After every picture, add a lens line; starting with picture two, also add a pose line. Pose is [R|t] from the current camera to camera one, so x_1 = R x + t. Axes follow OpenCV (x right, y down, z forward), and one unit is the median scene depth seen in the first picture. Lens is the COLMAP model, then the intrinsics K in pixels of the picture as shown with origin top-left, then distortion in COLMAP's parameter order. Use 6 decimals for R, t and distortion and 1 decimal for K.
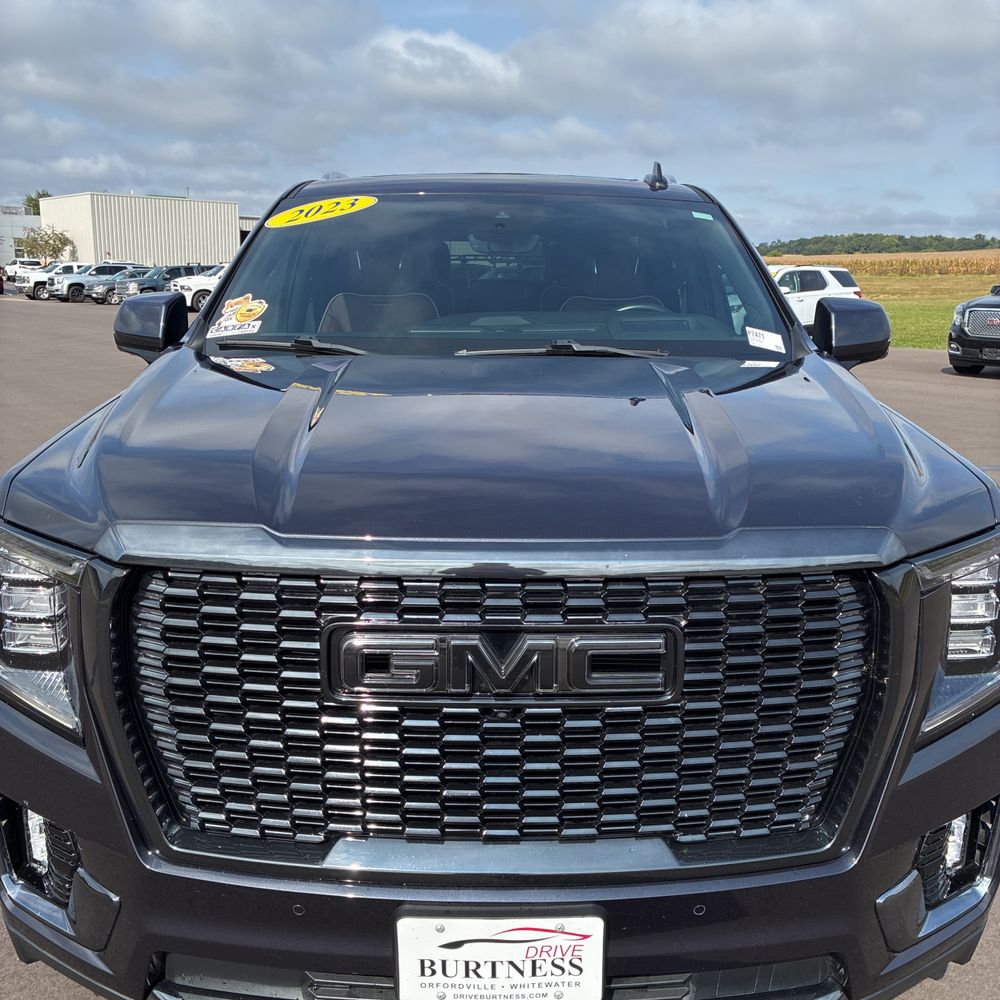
lens RADIAL K [[1015.9, 0, 500.0], [0, 1015.9, 500.0], [0, 0, 1]] dist [0.025818, -0.022322]
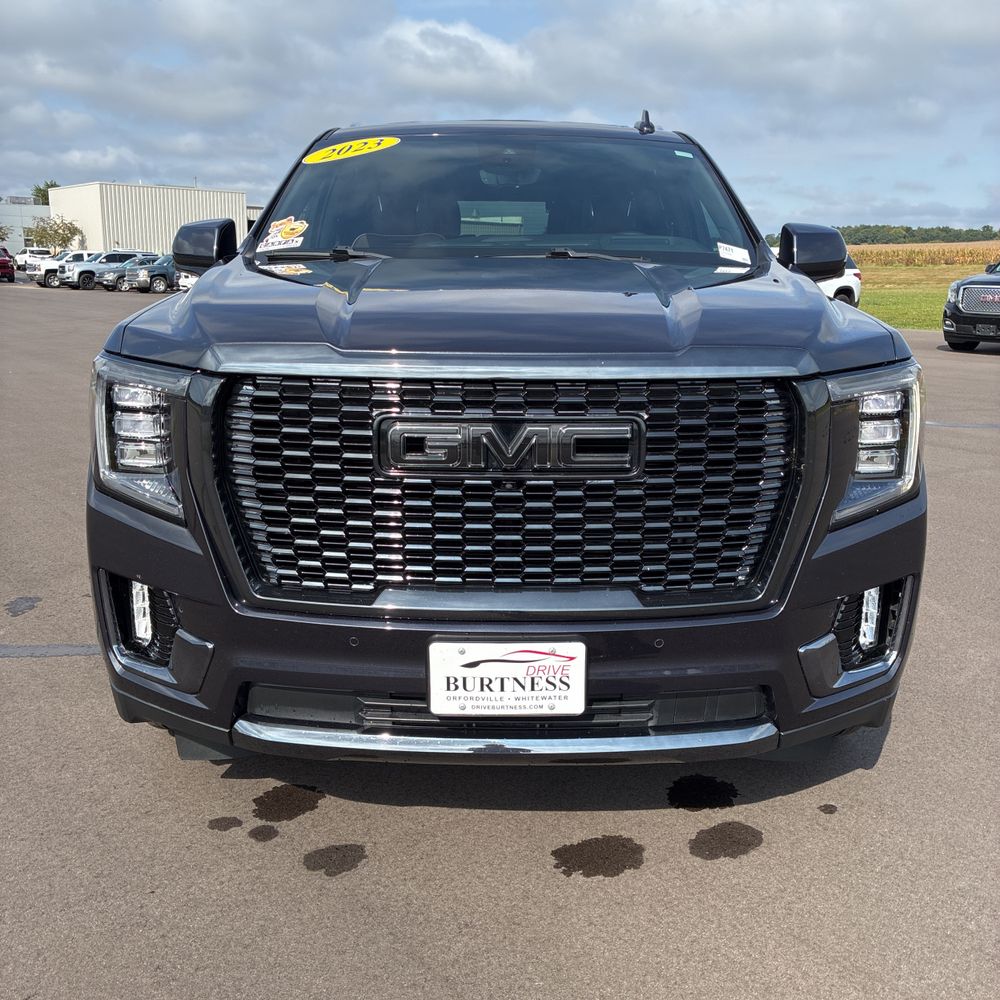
lens RADIAL K [[1015.9, 0, 500.0], [0, 1015.9, 500.0], [0, 0, 1]] dist [0.025818, -0.022322]
pose [[0.999983, 0.001237, -0.005678, -0.001674], [-0.001196, 0.999973, 0.007215, 0.191674], [0.005687, -0.007208, 0.999958, -0.281340]]
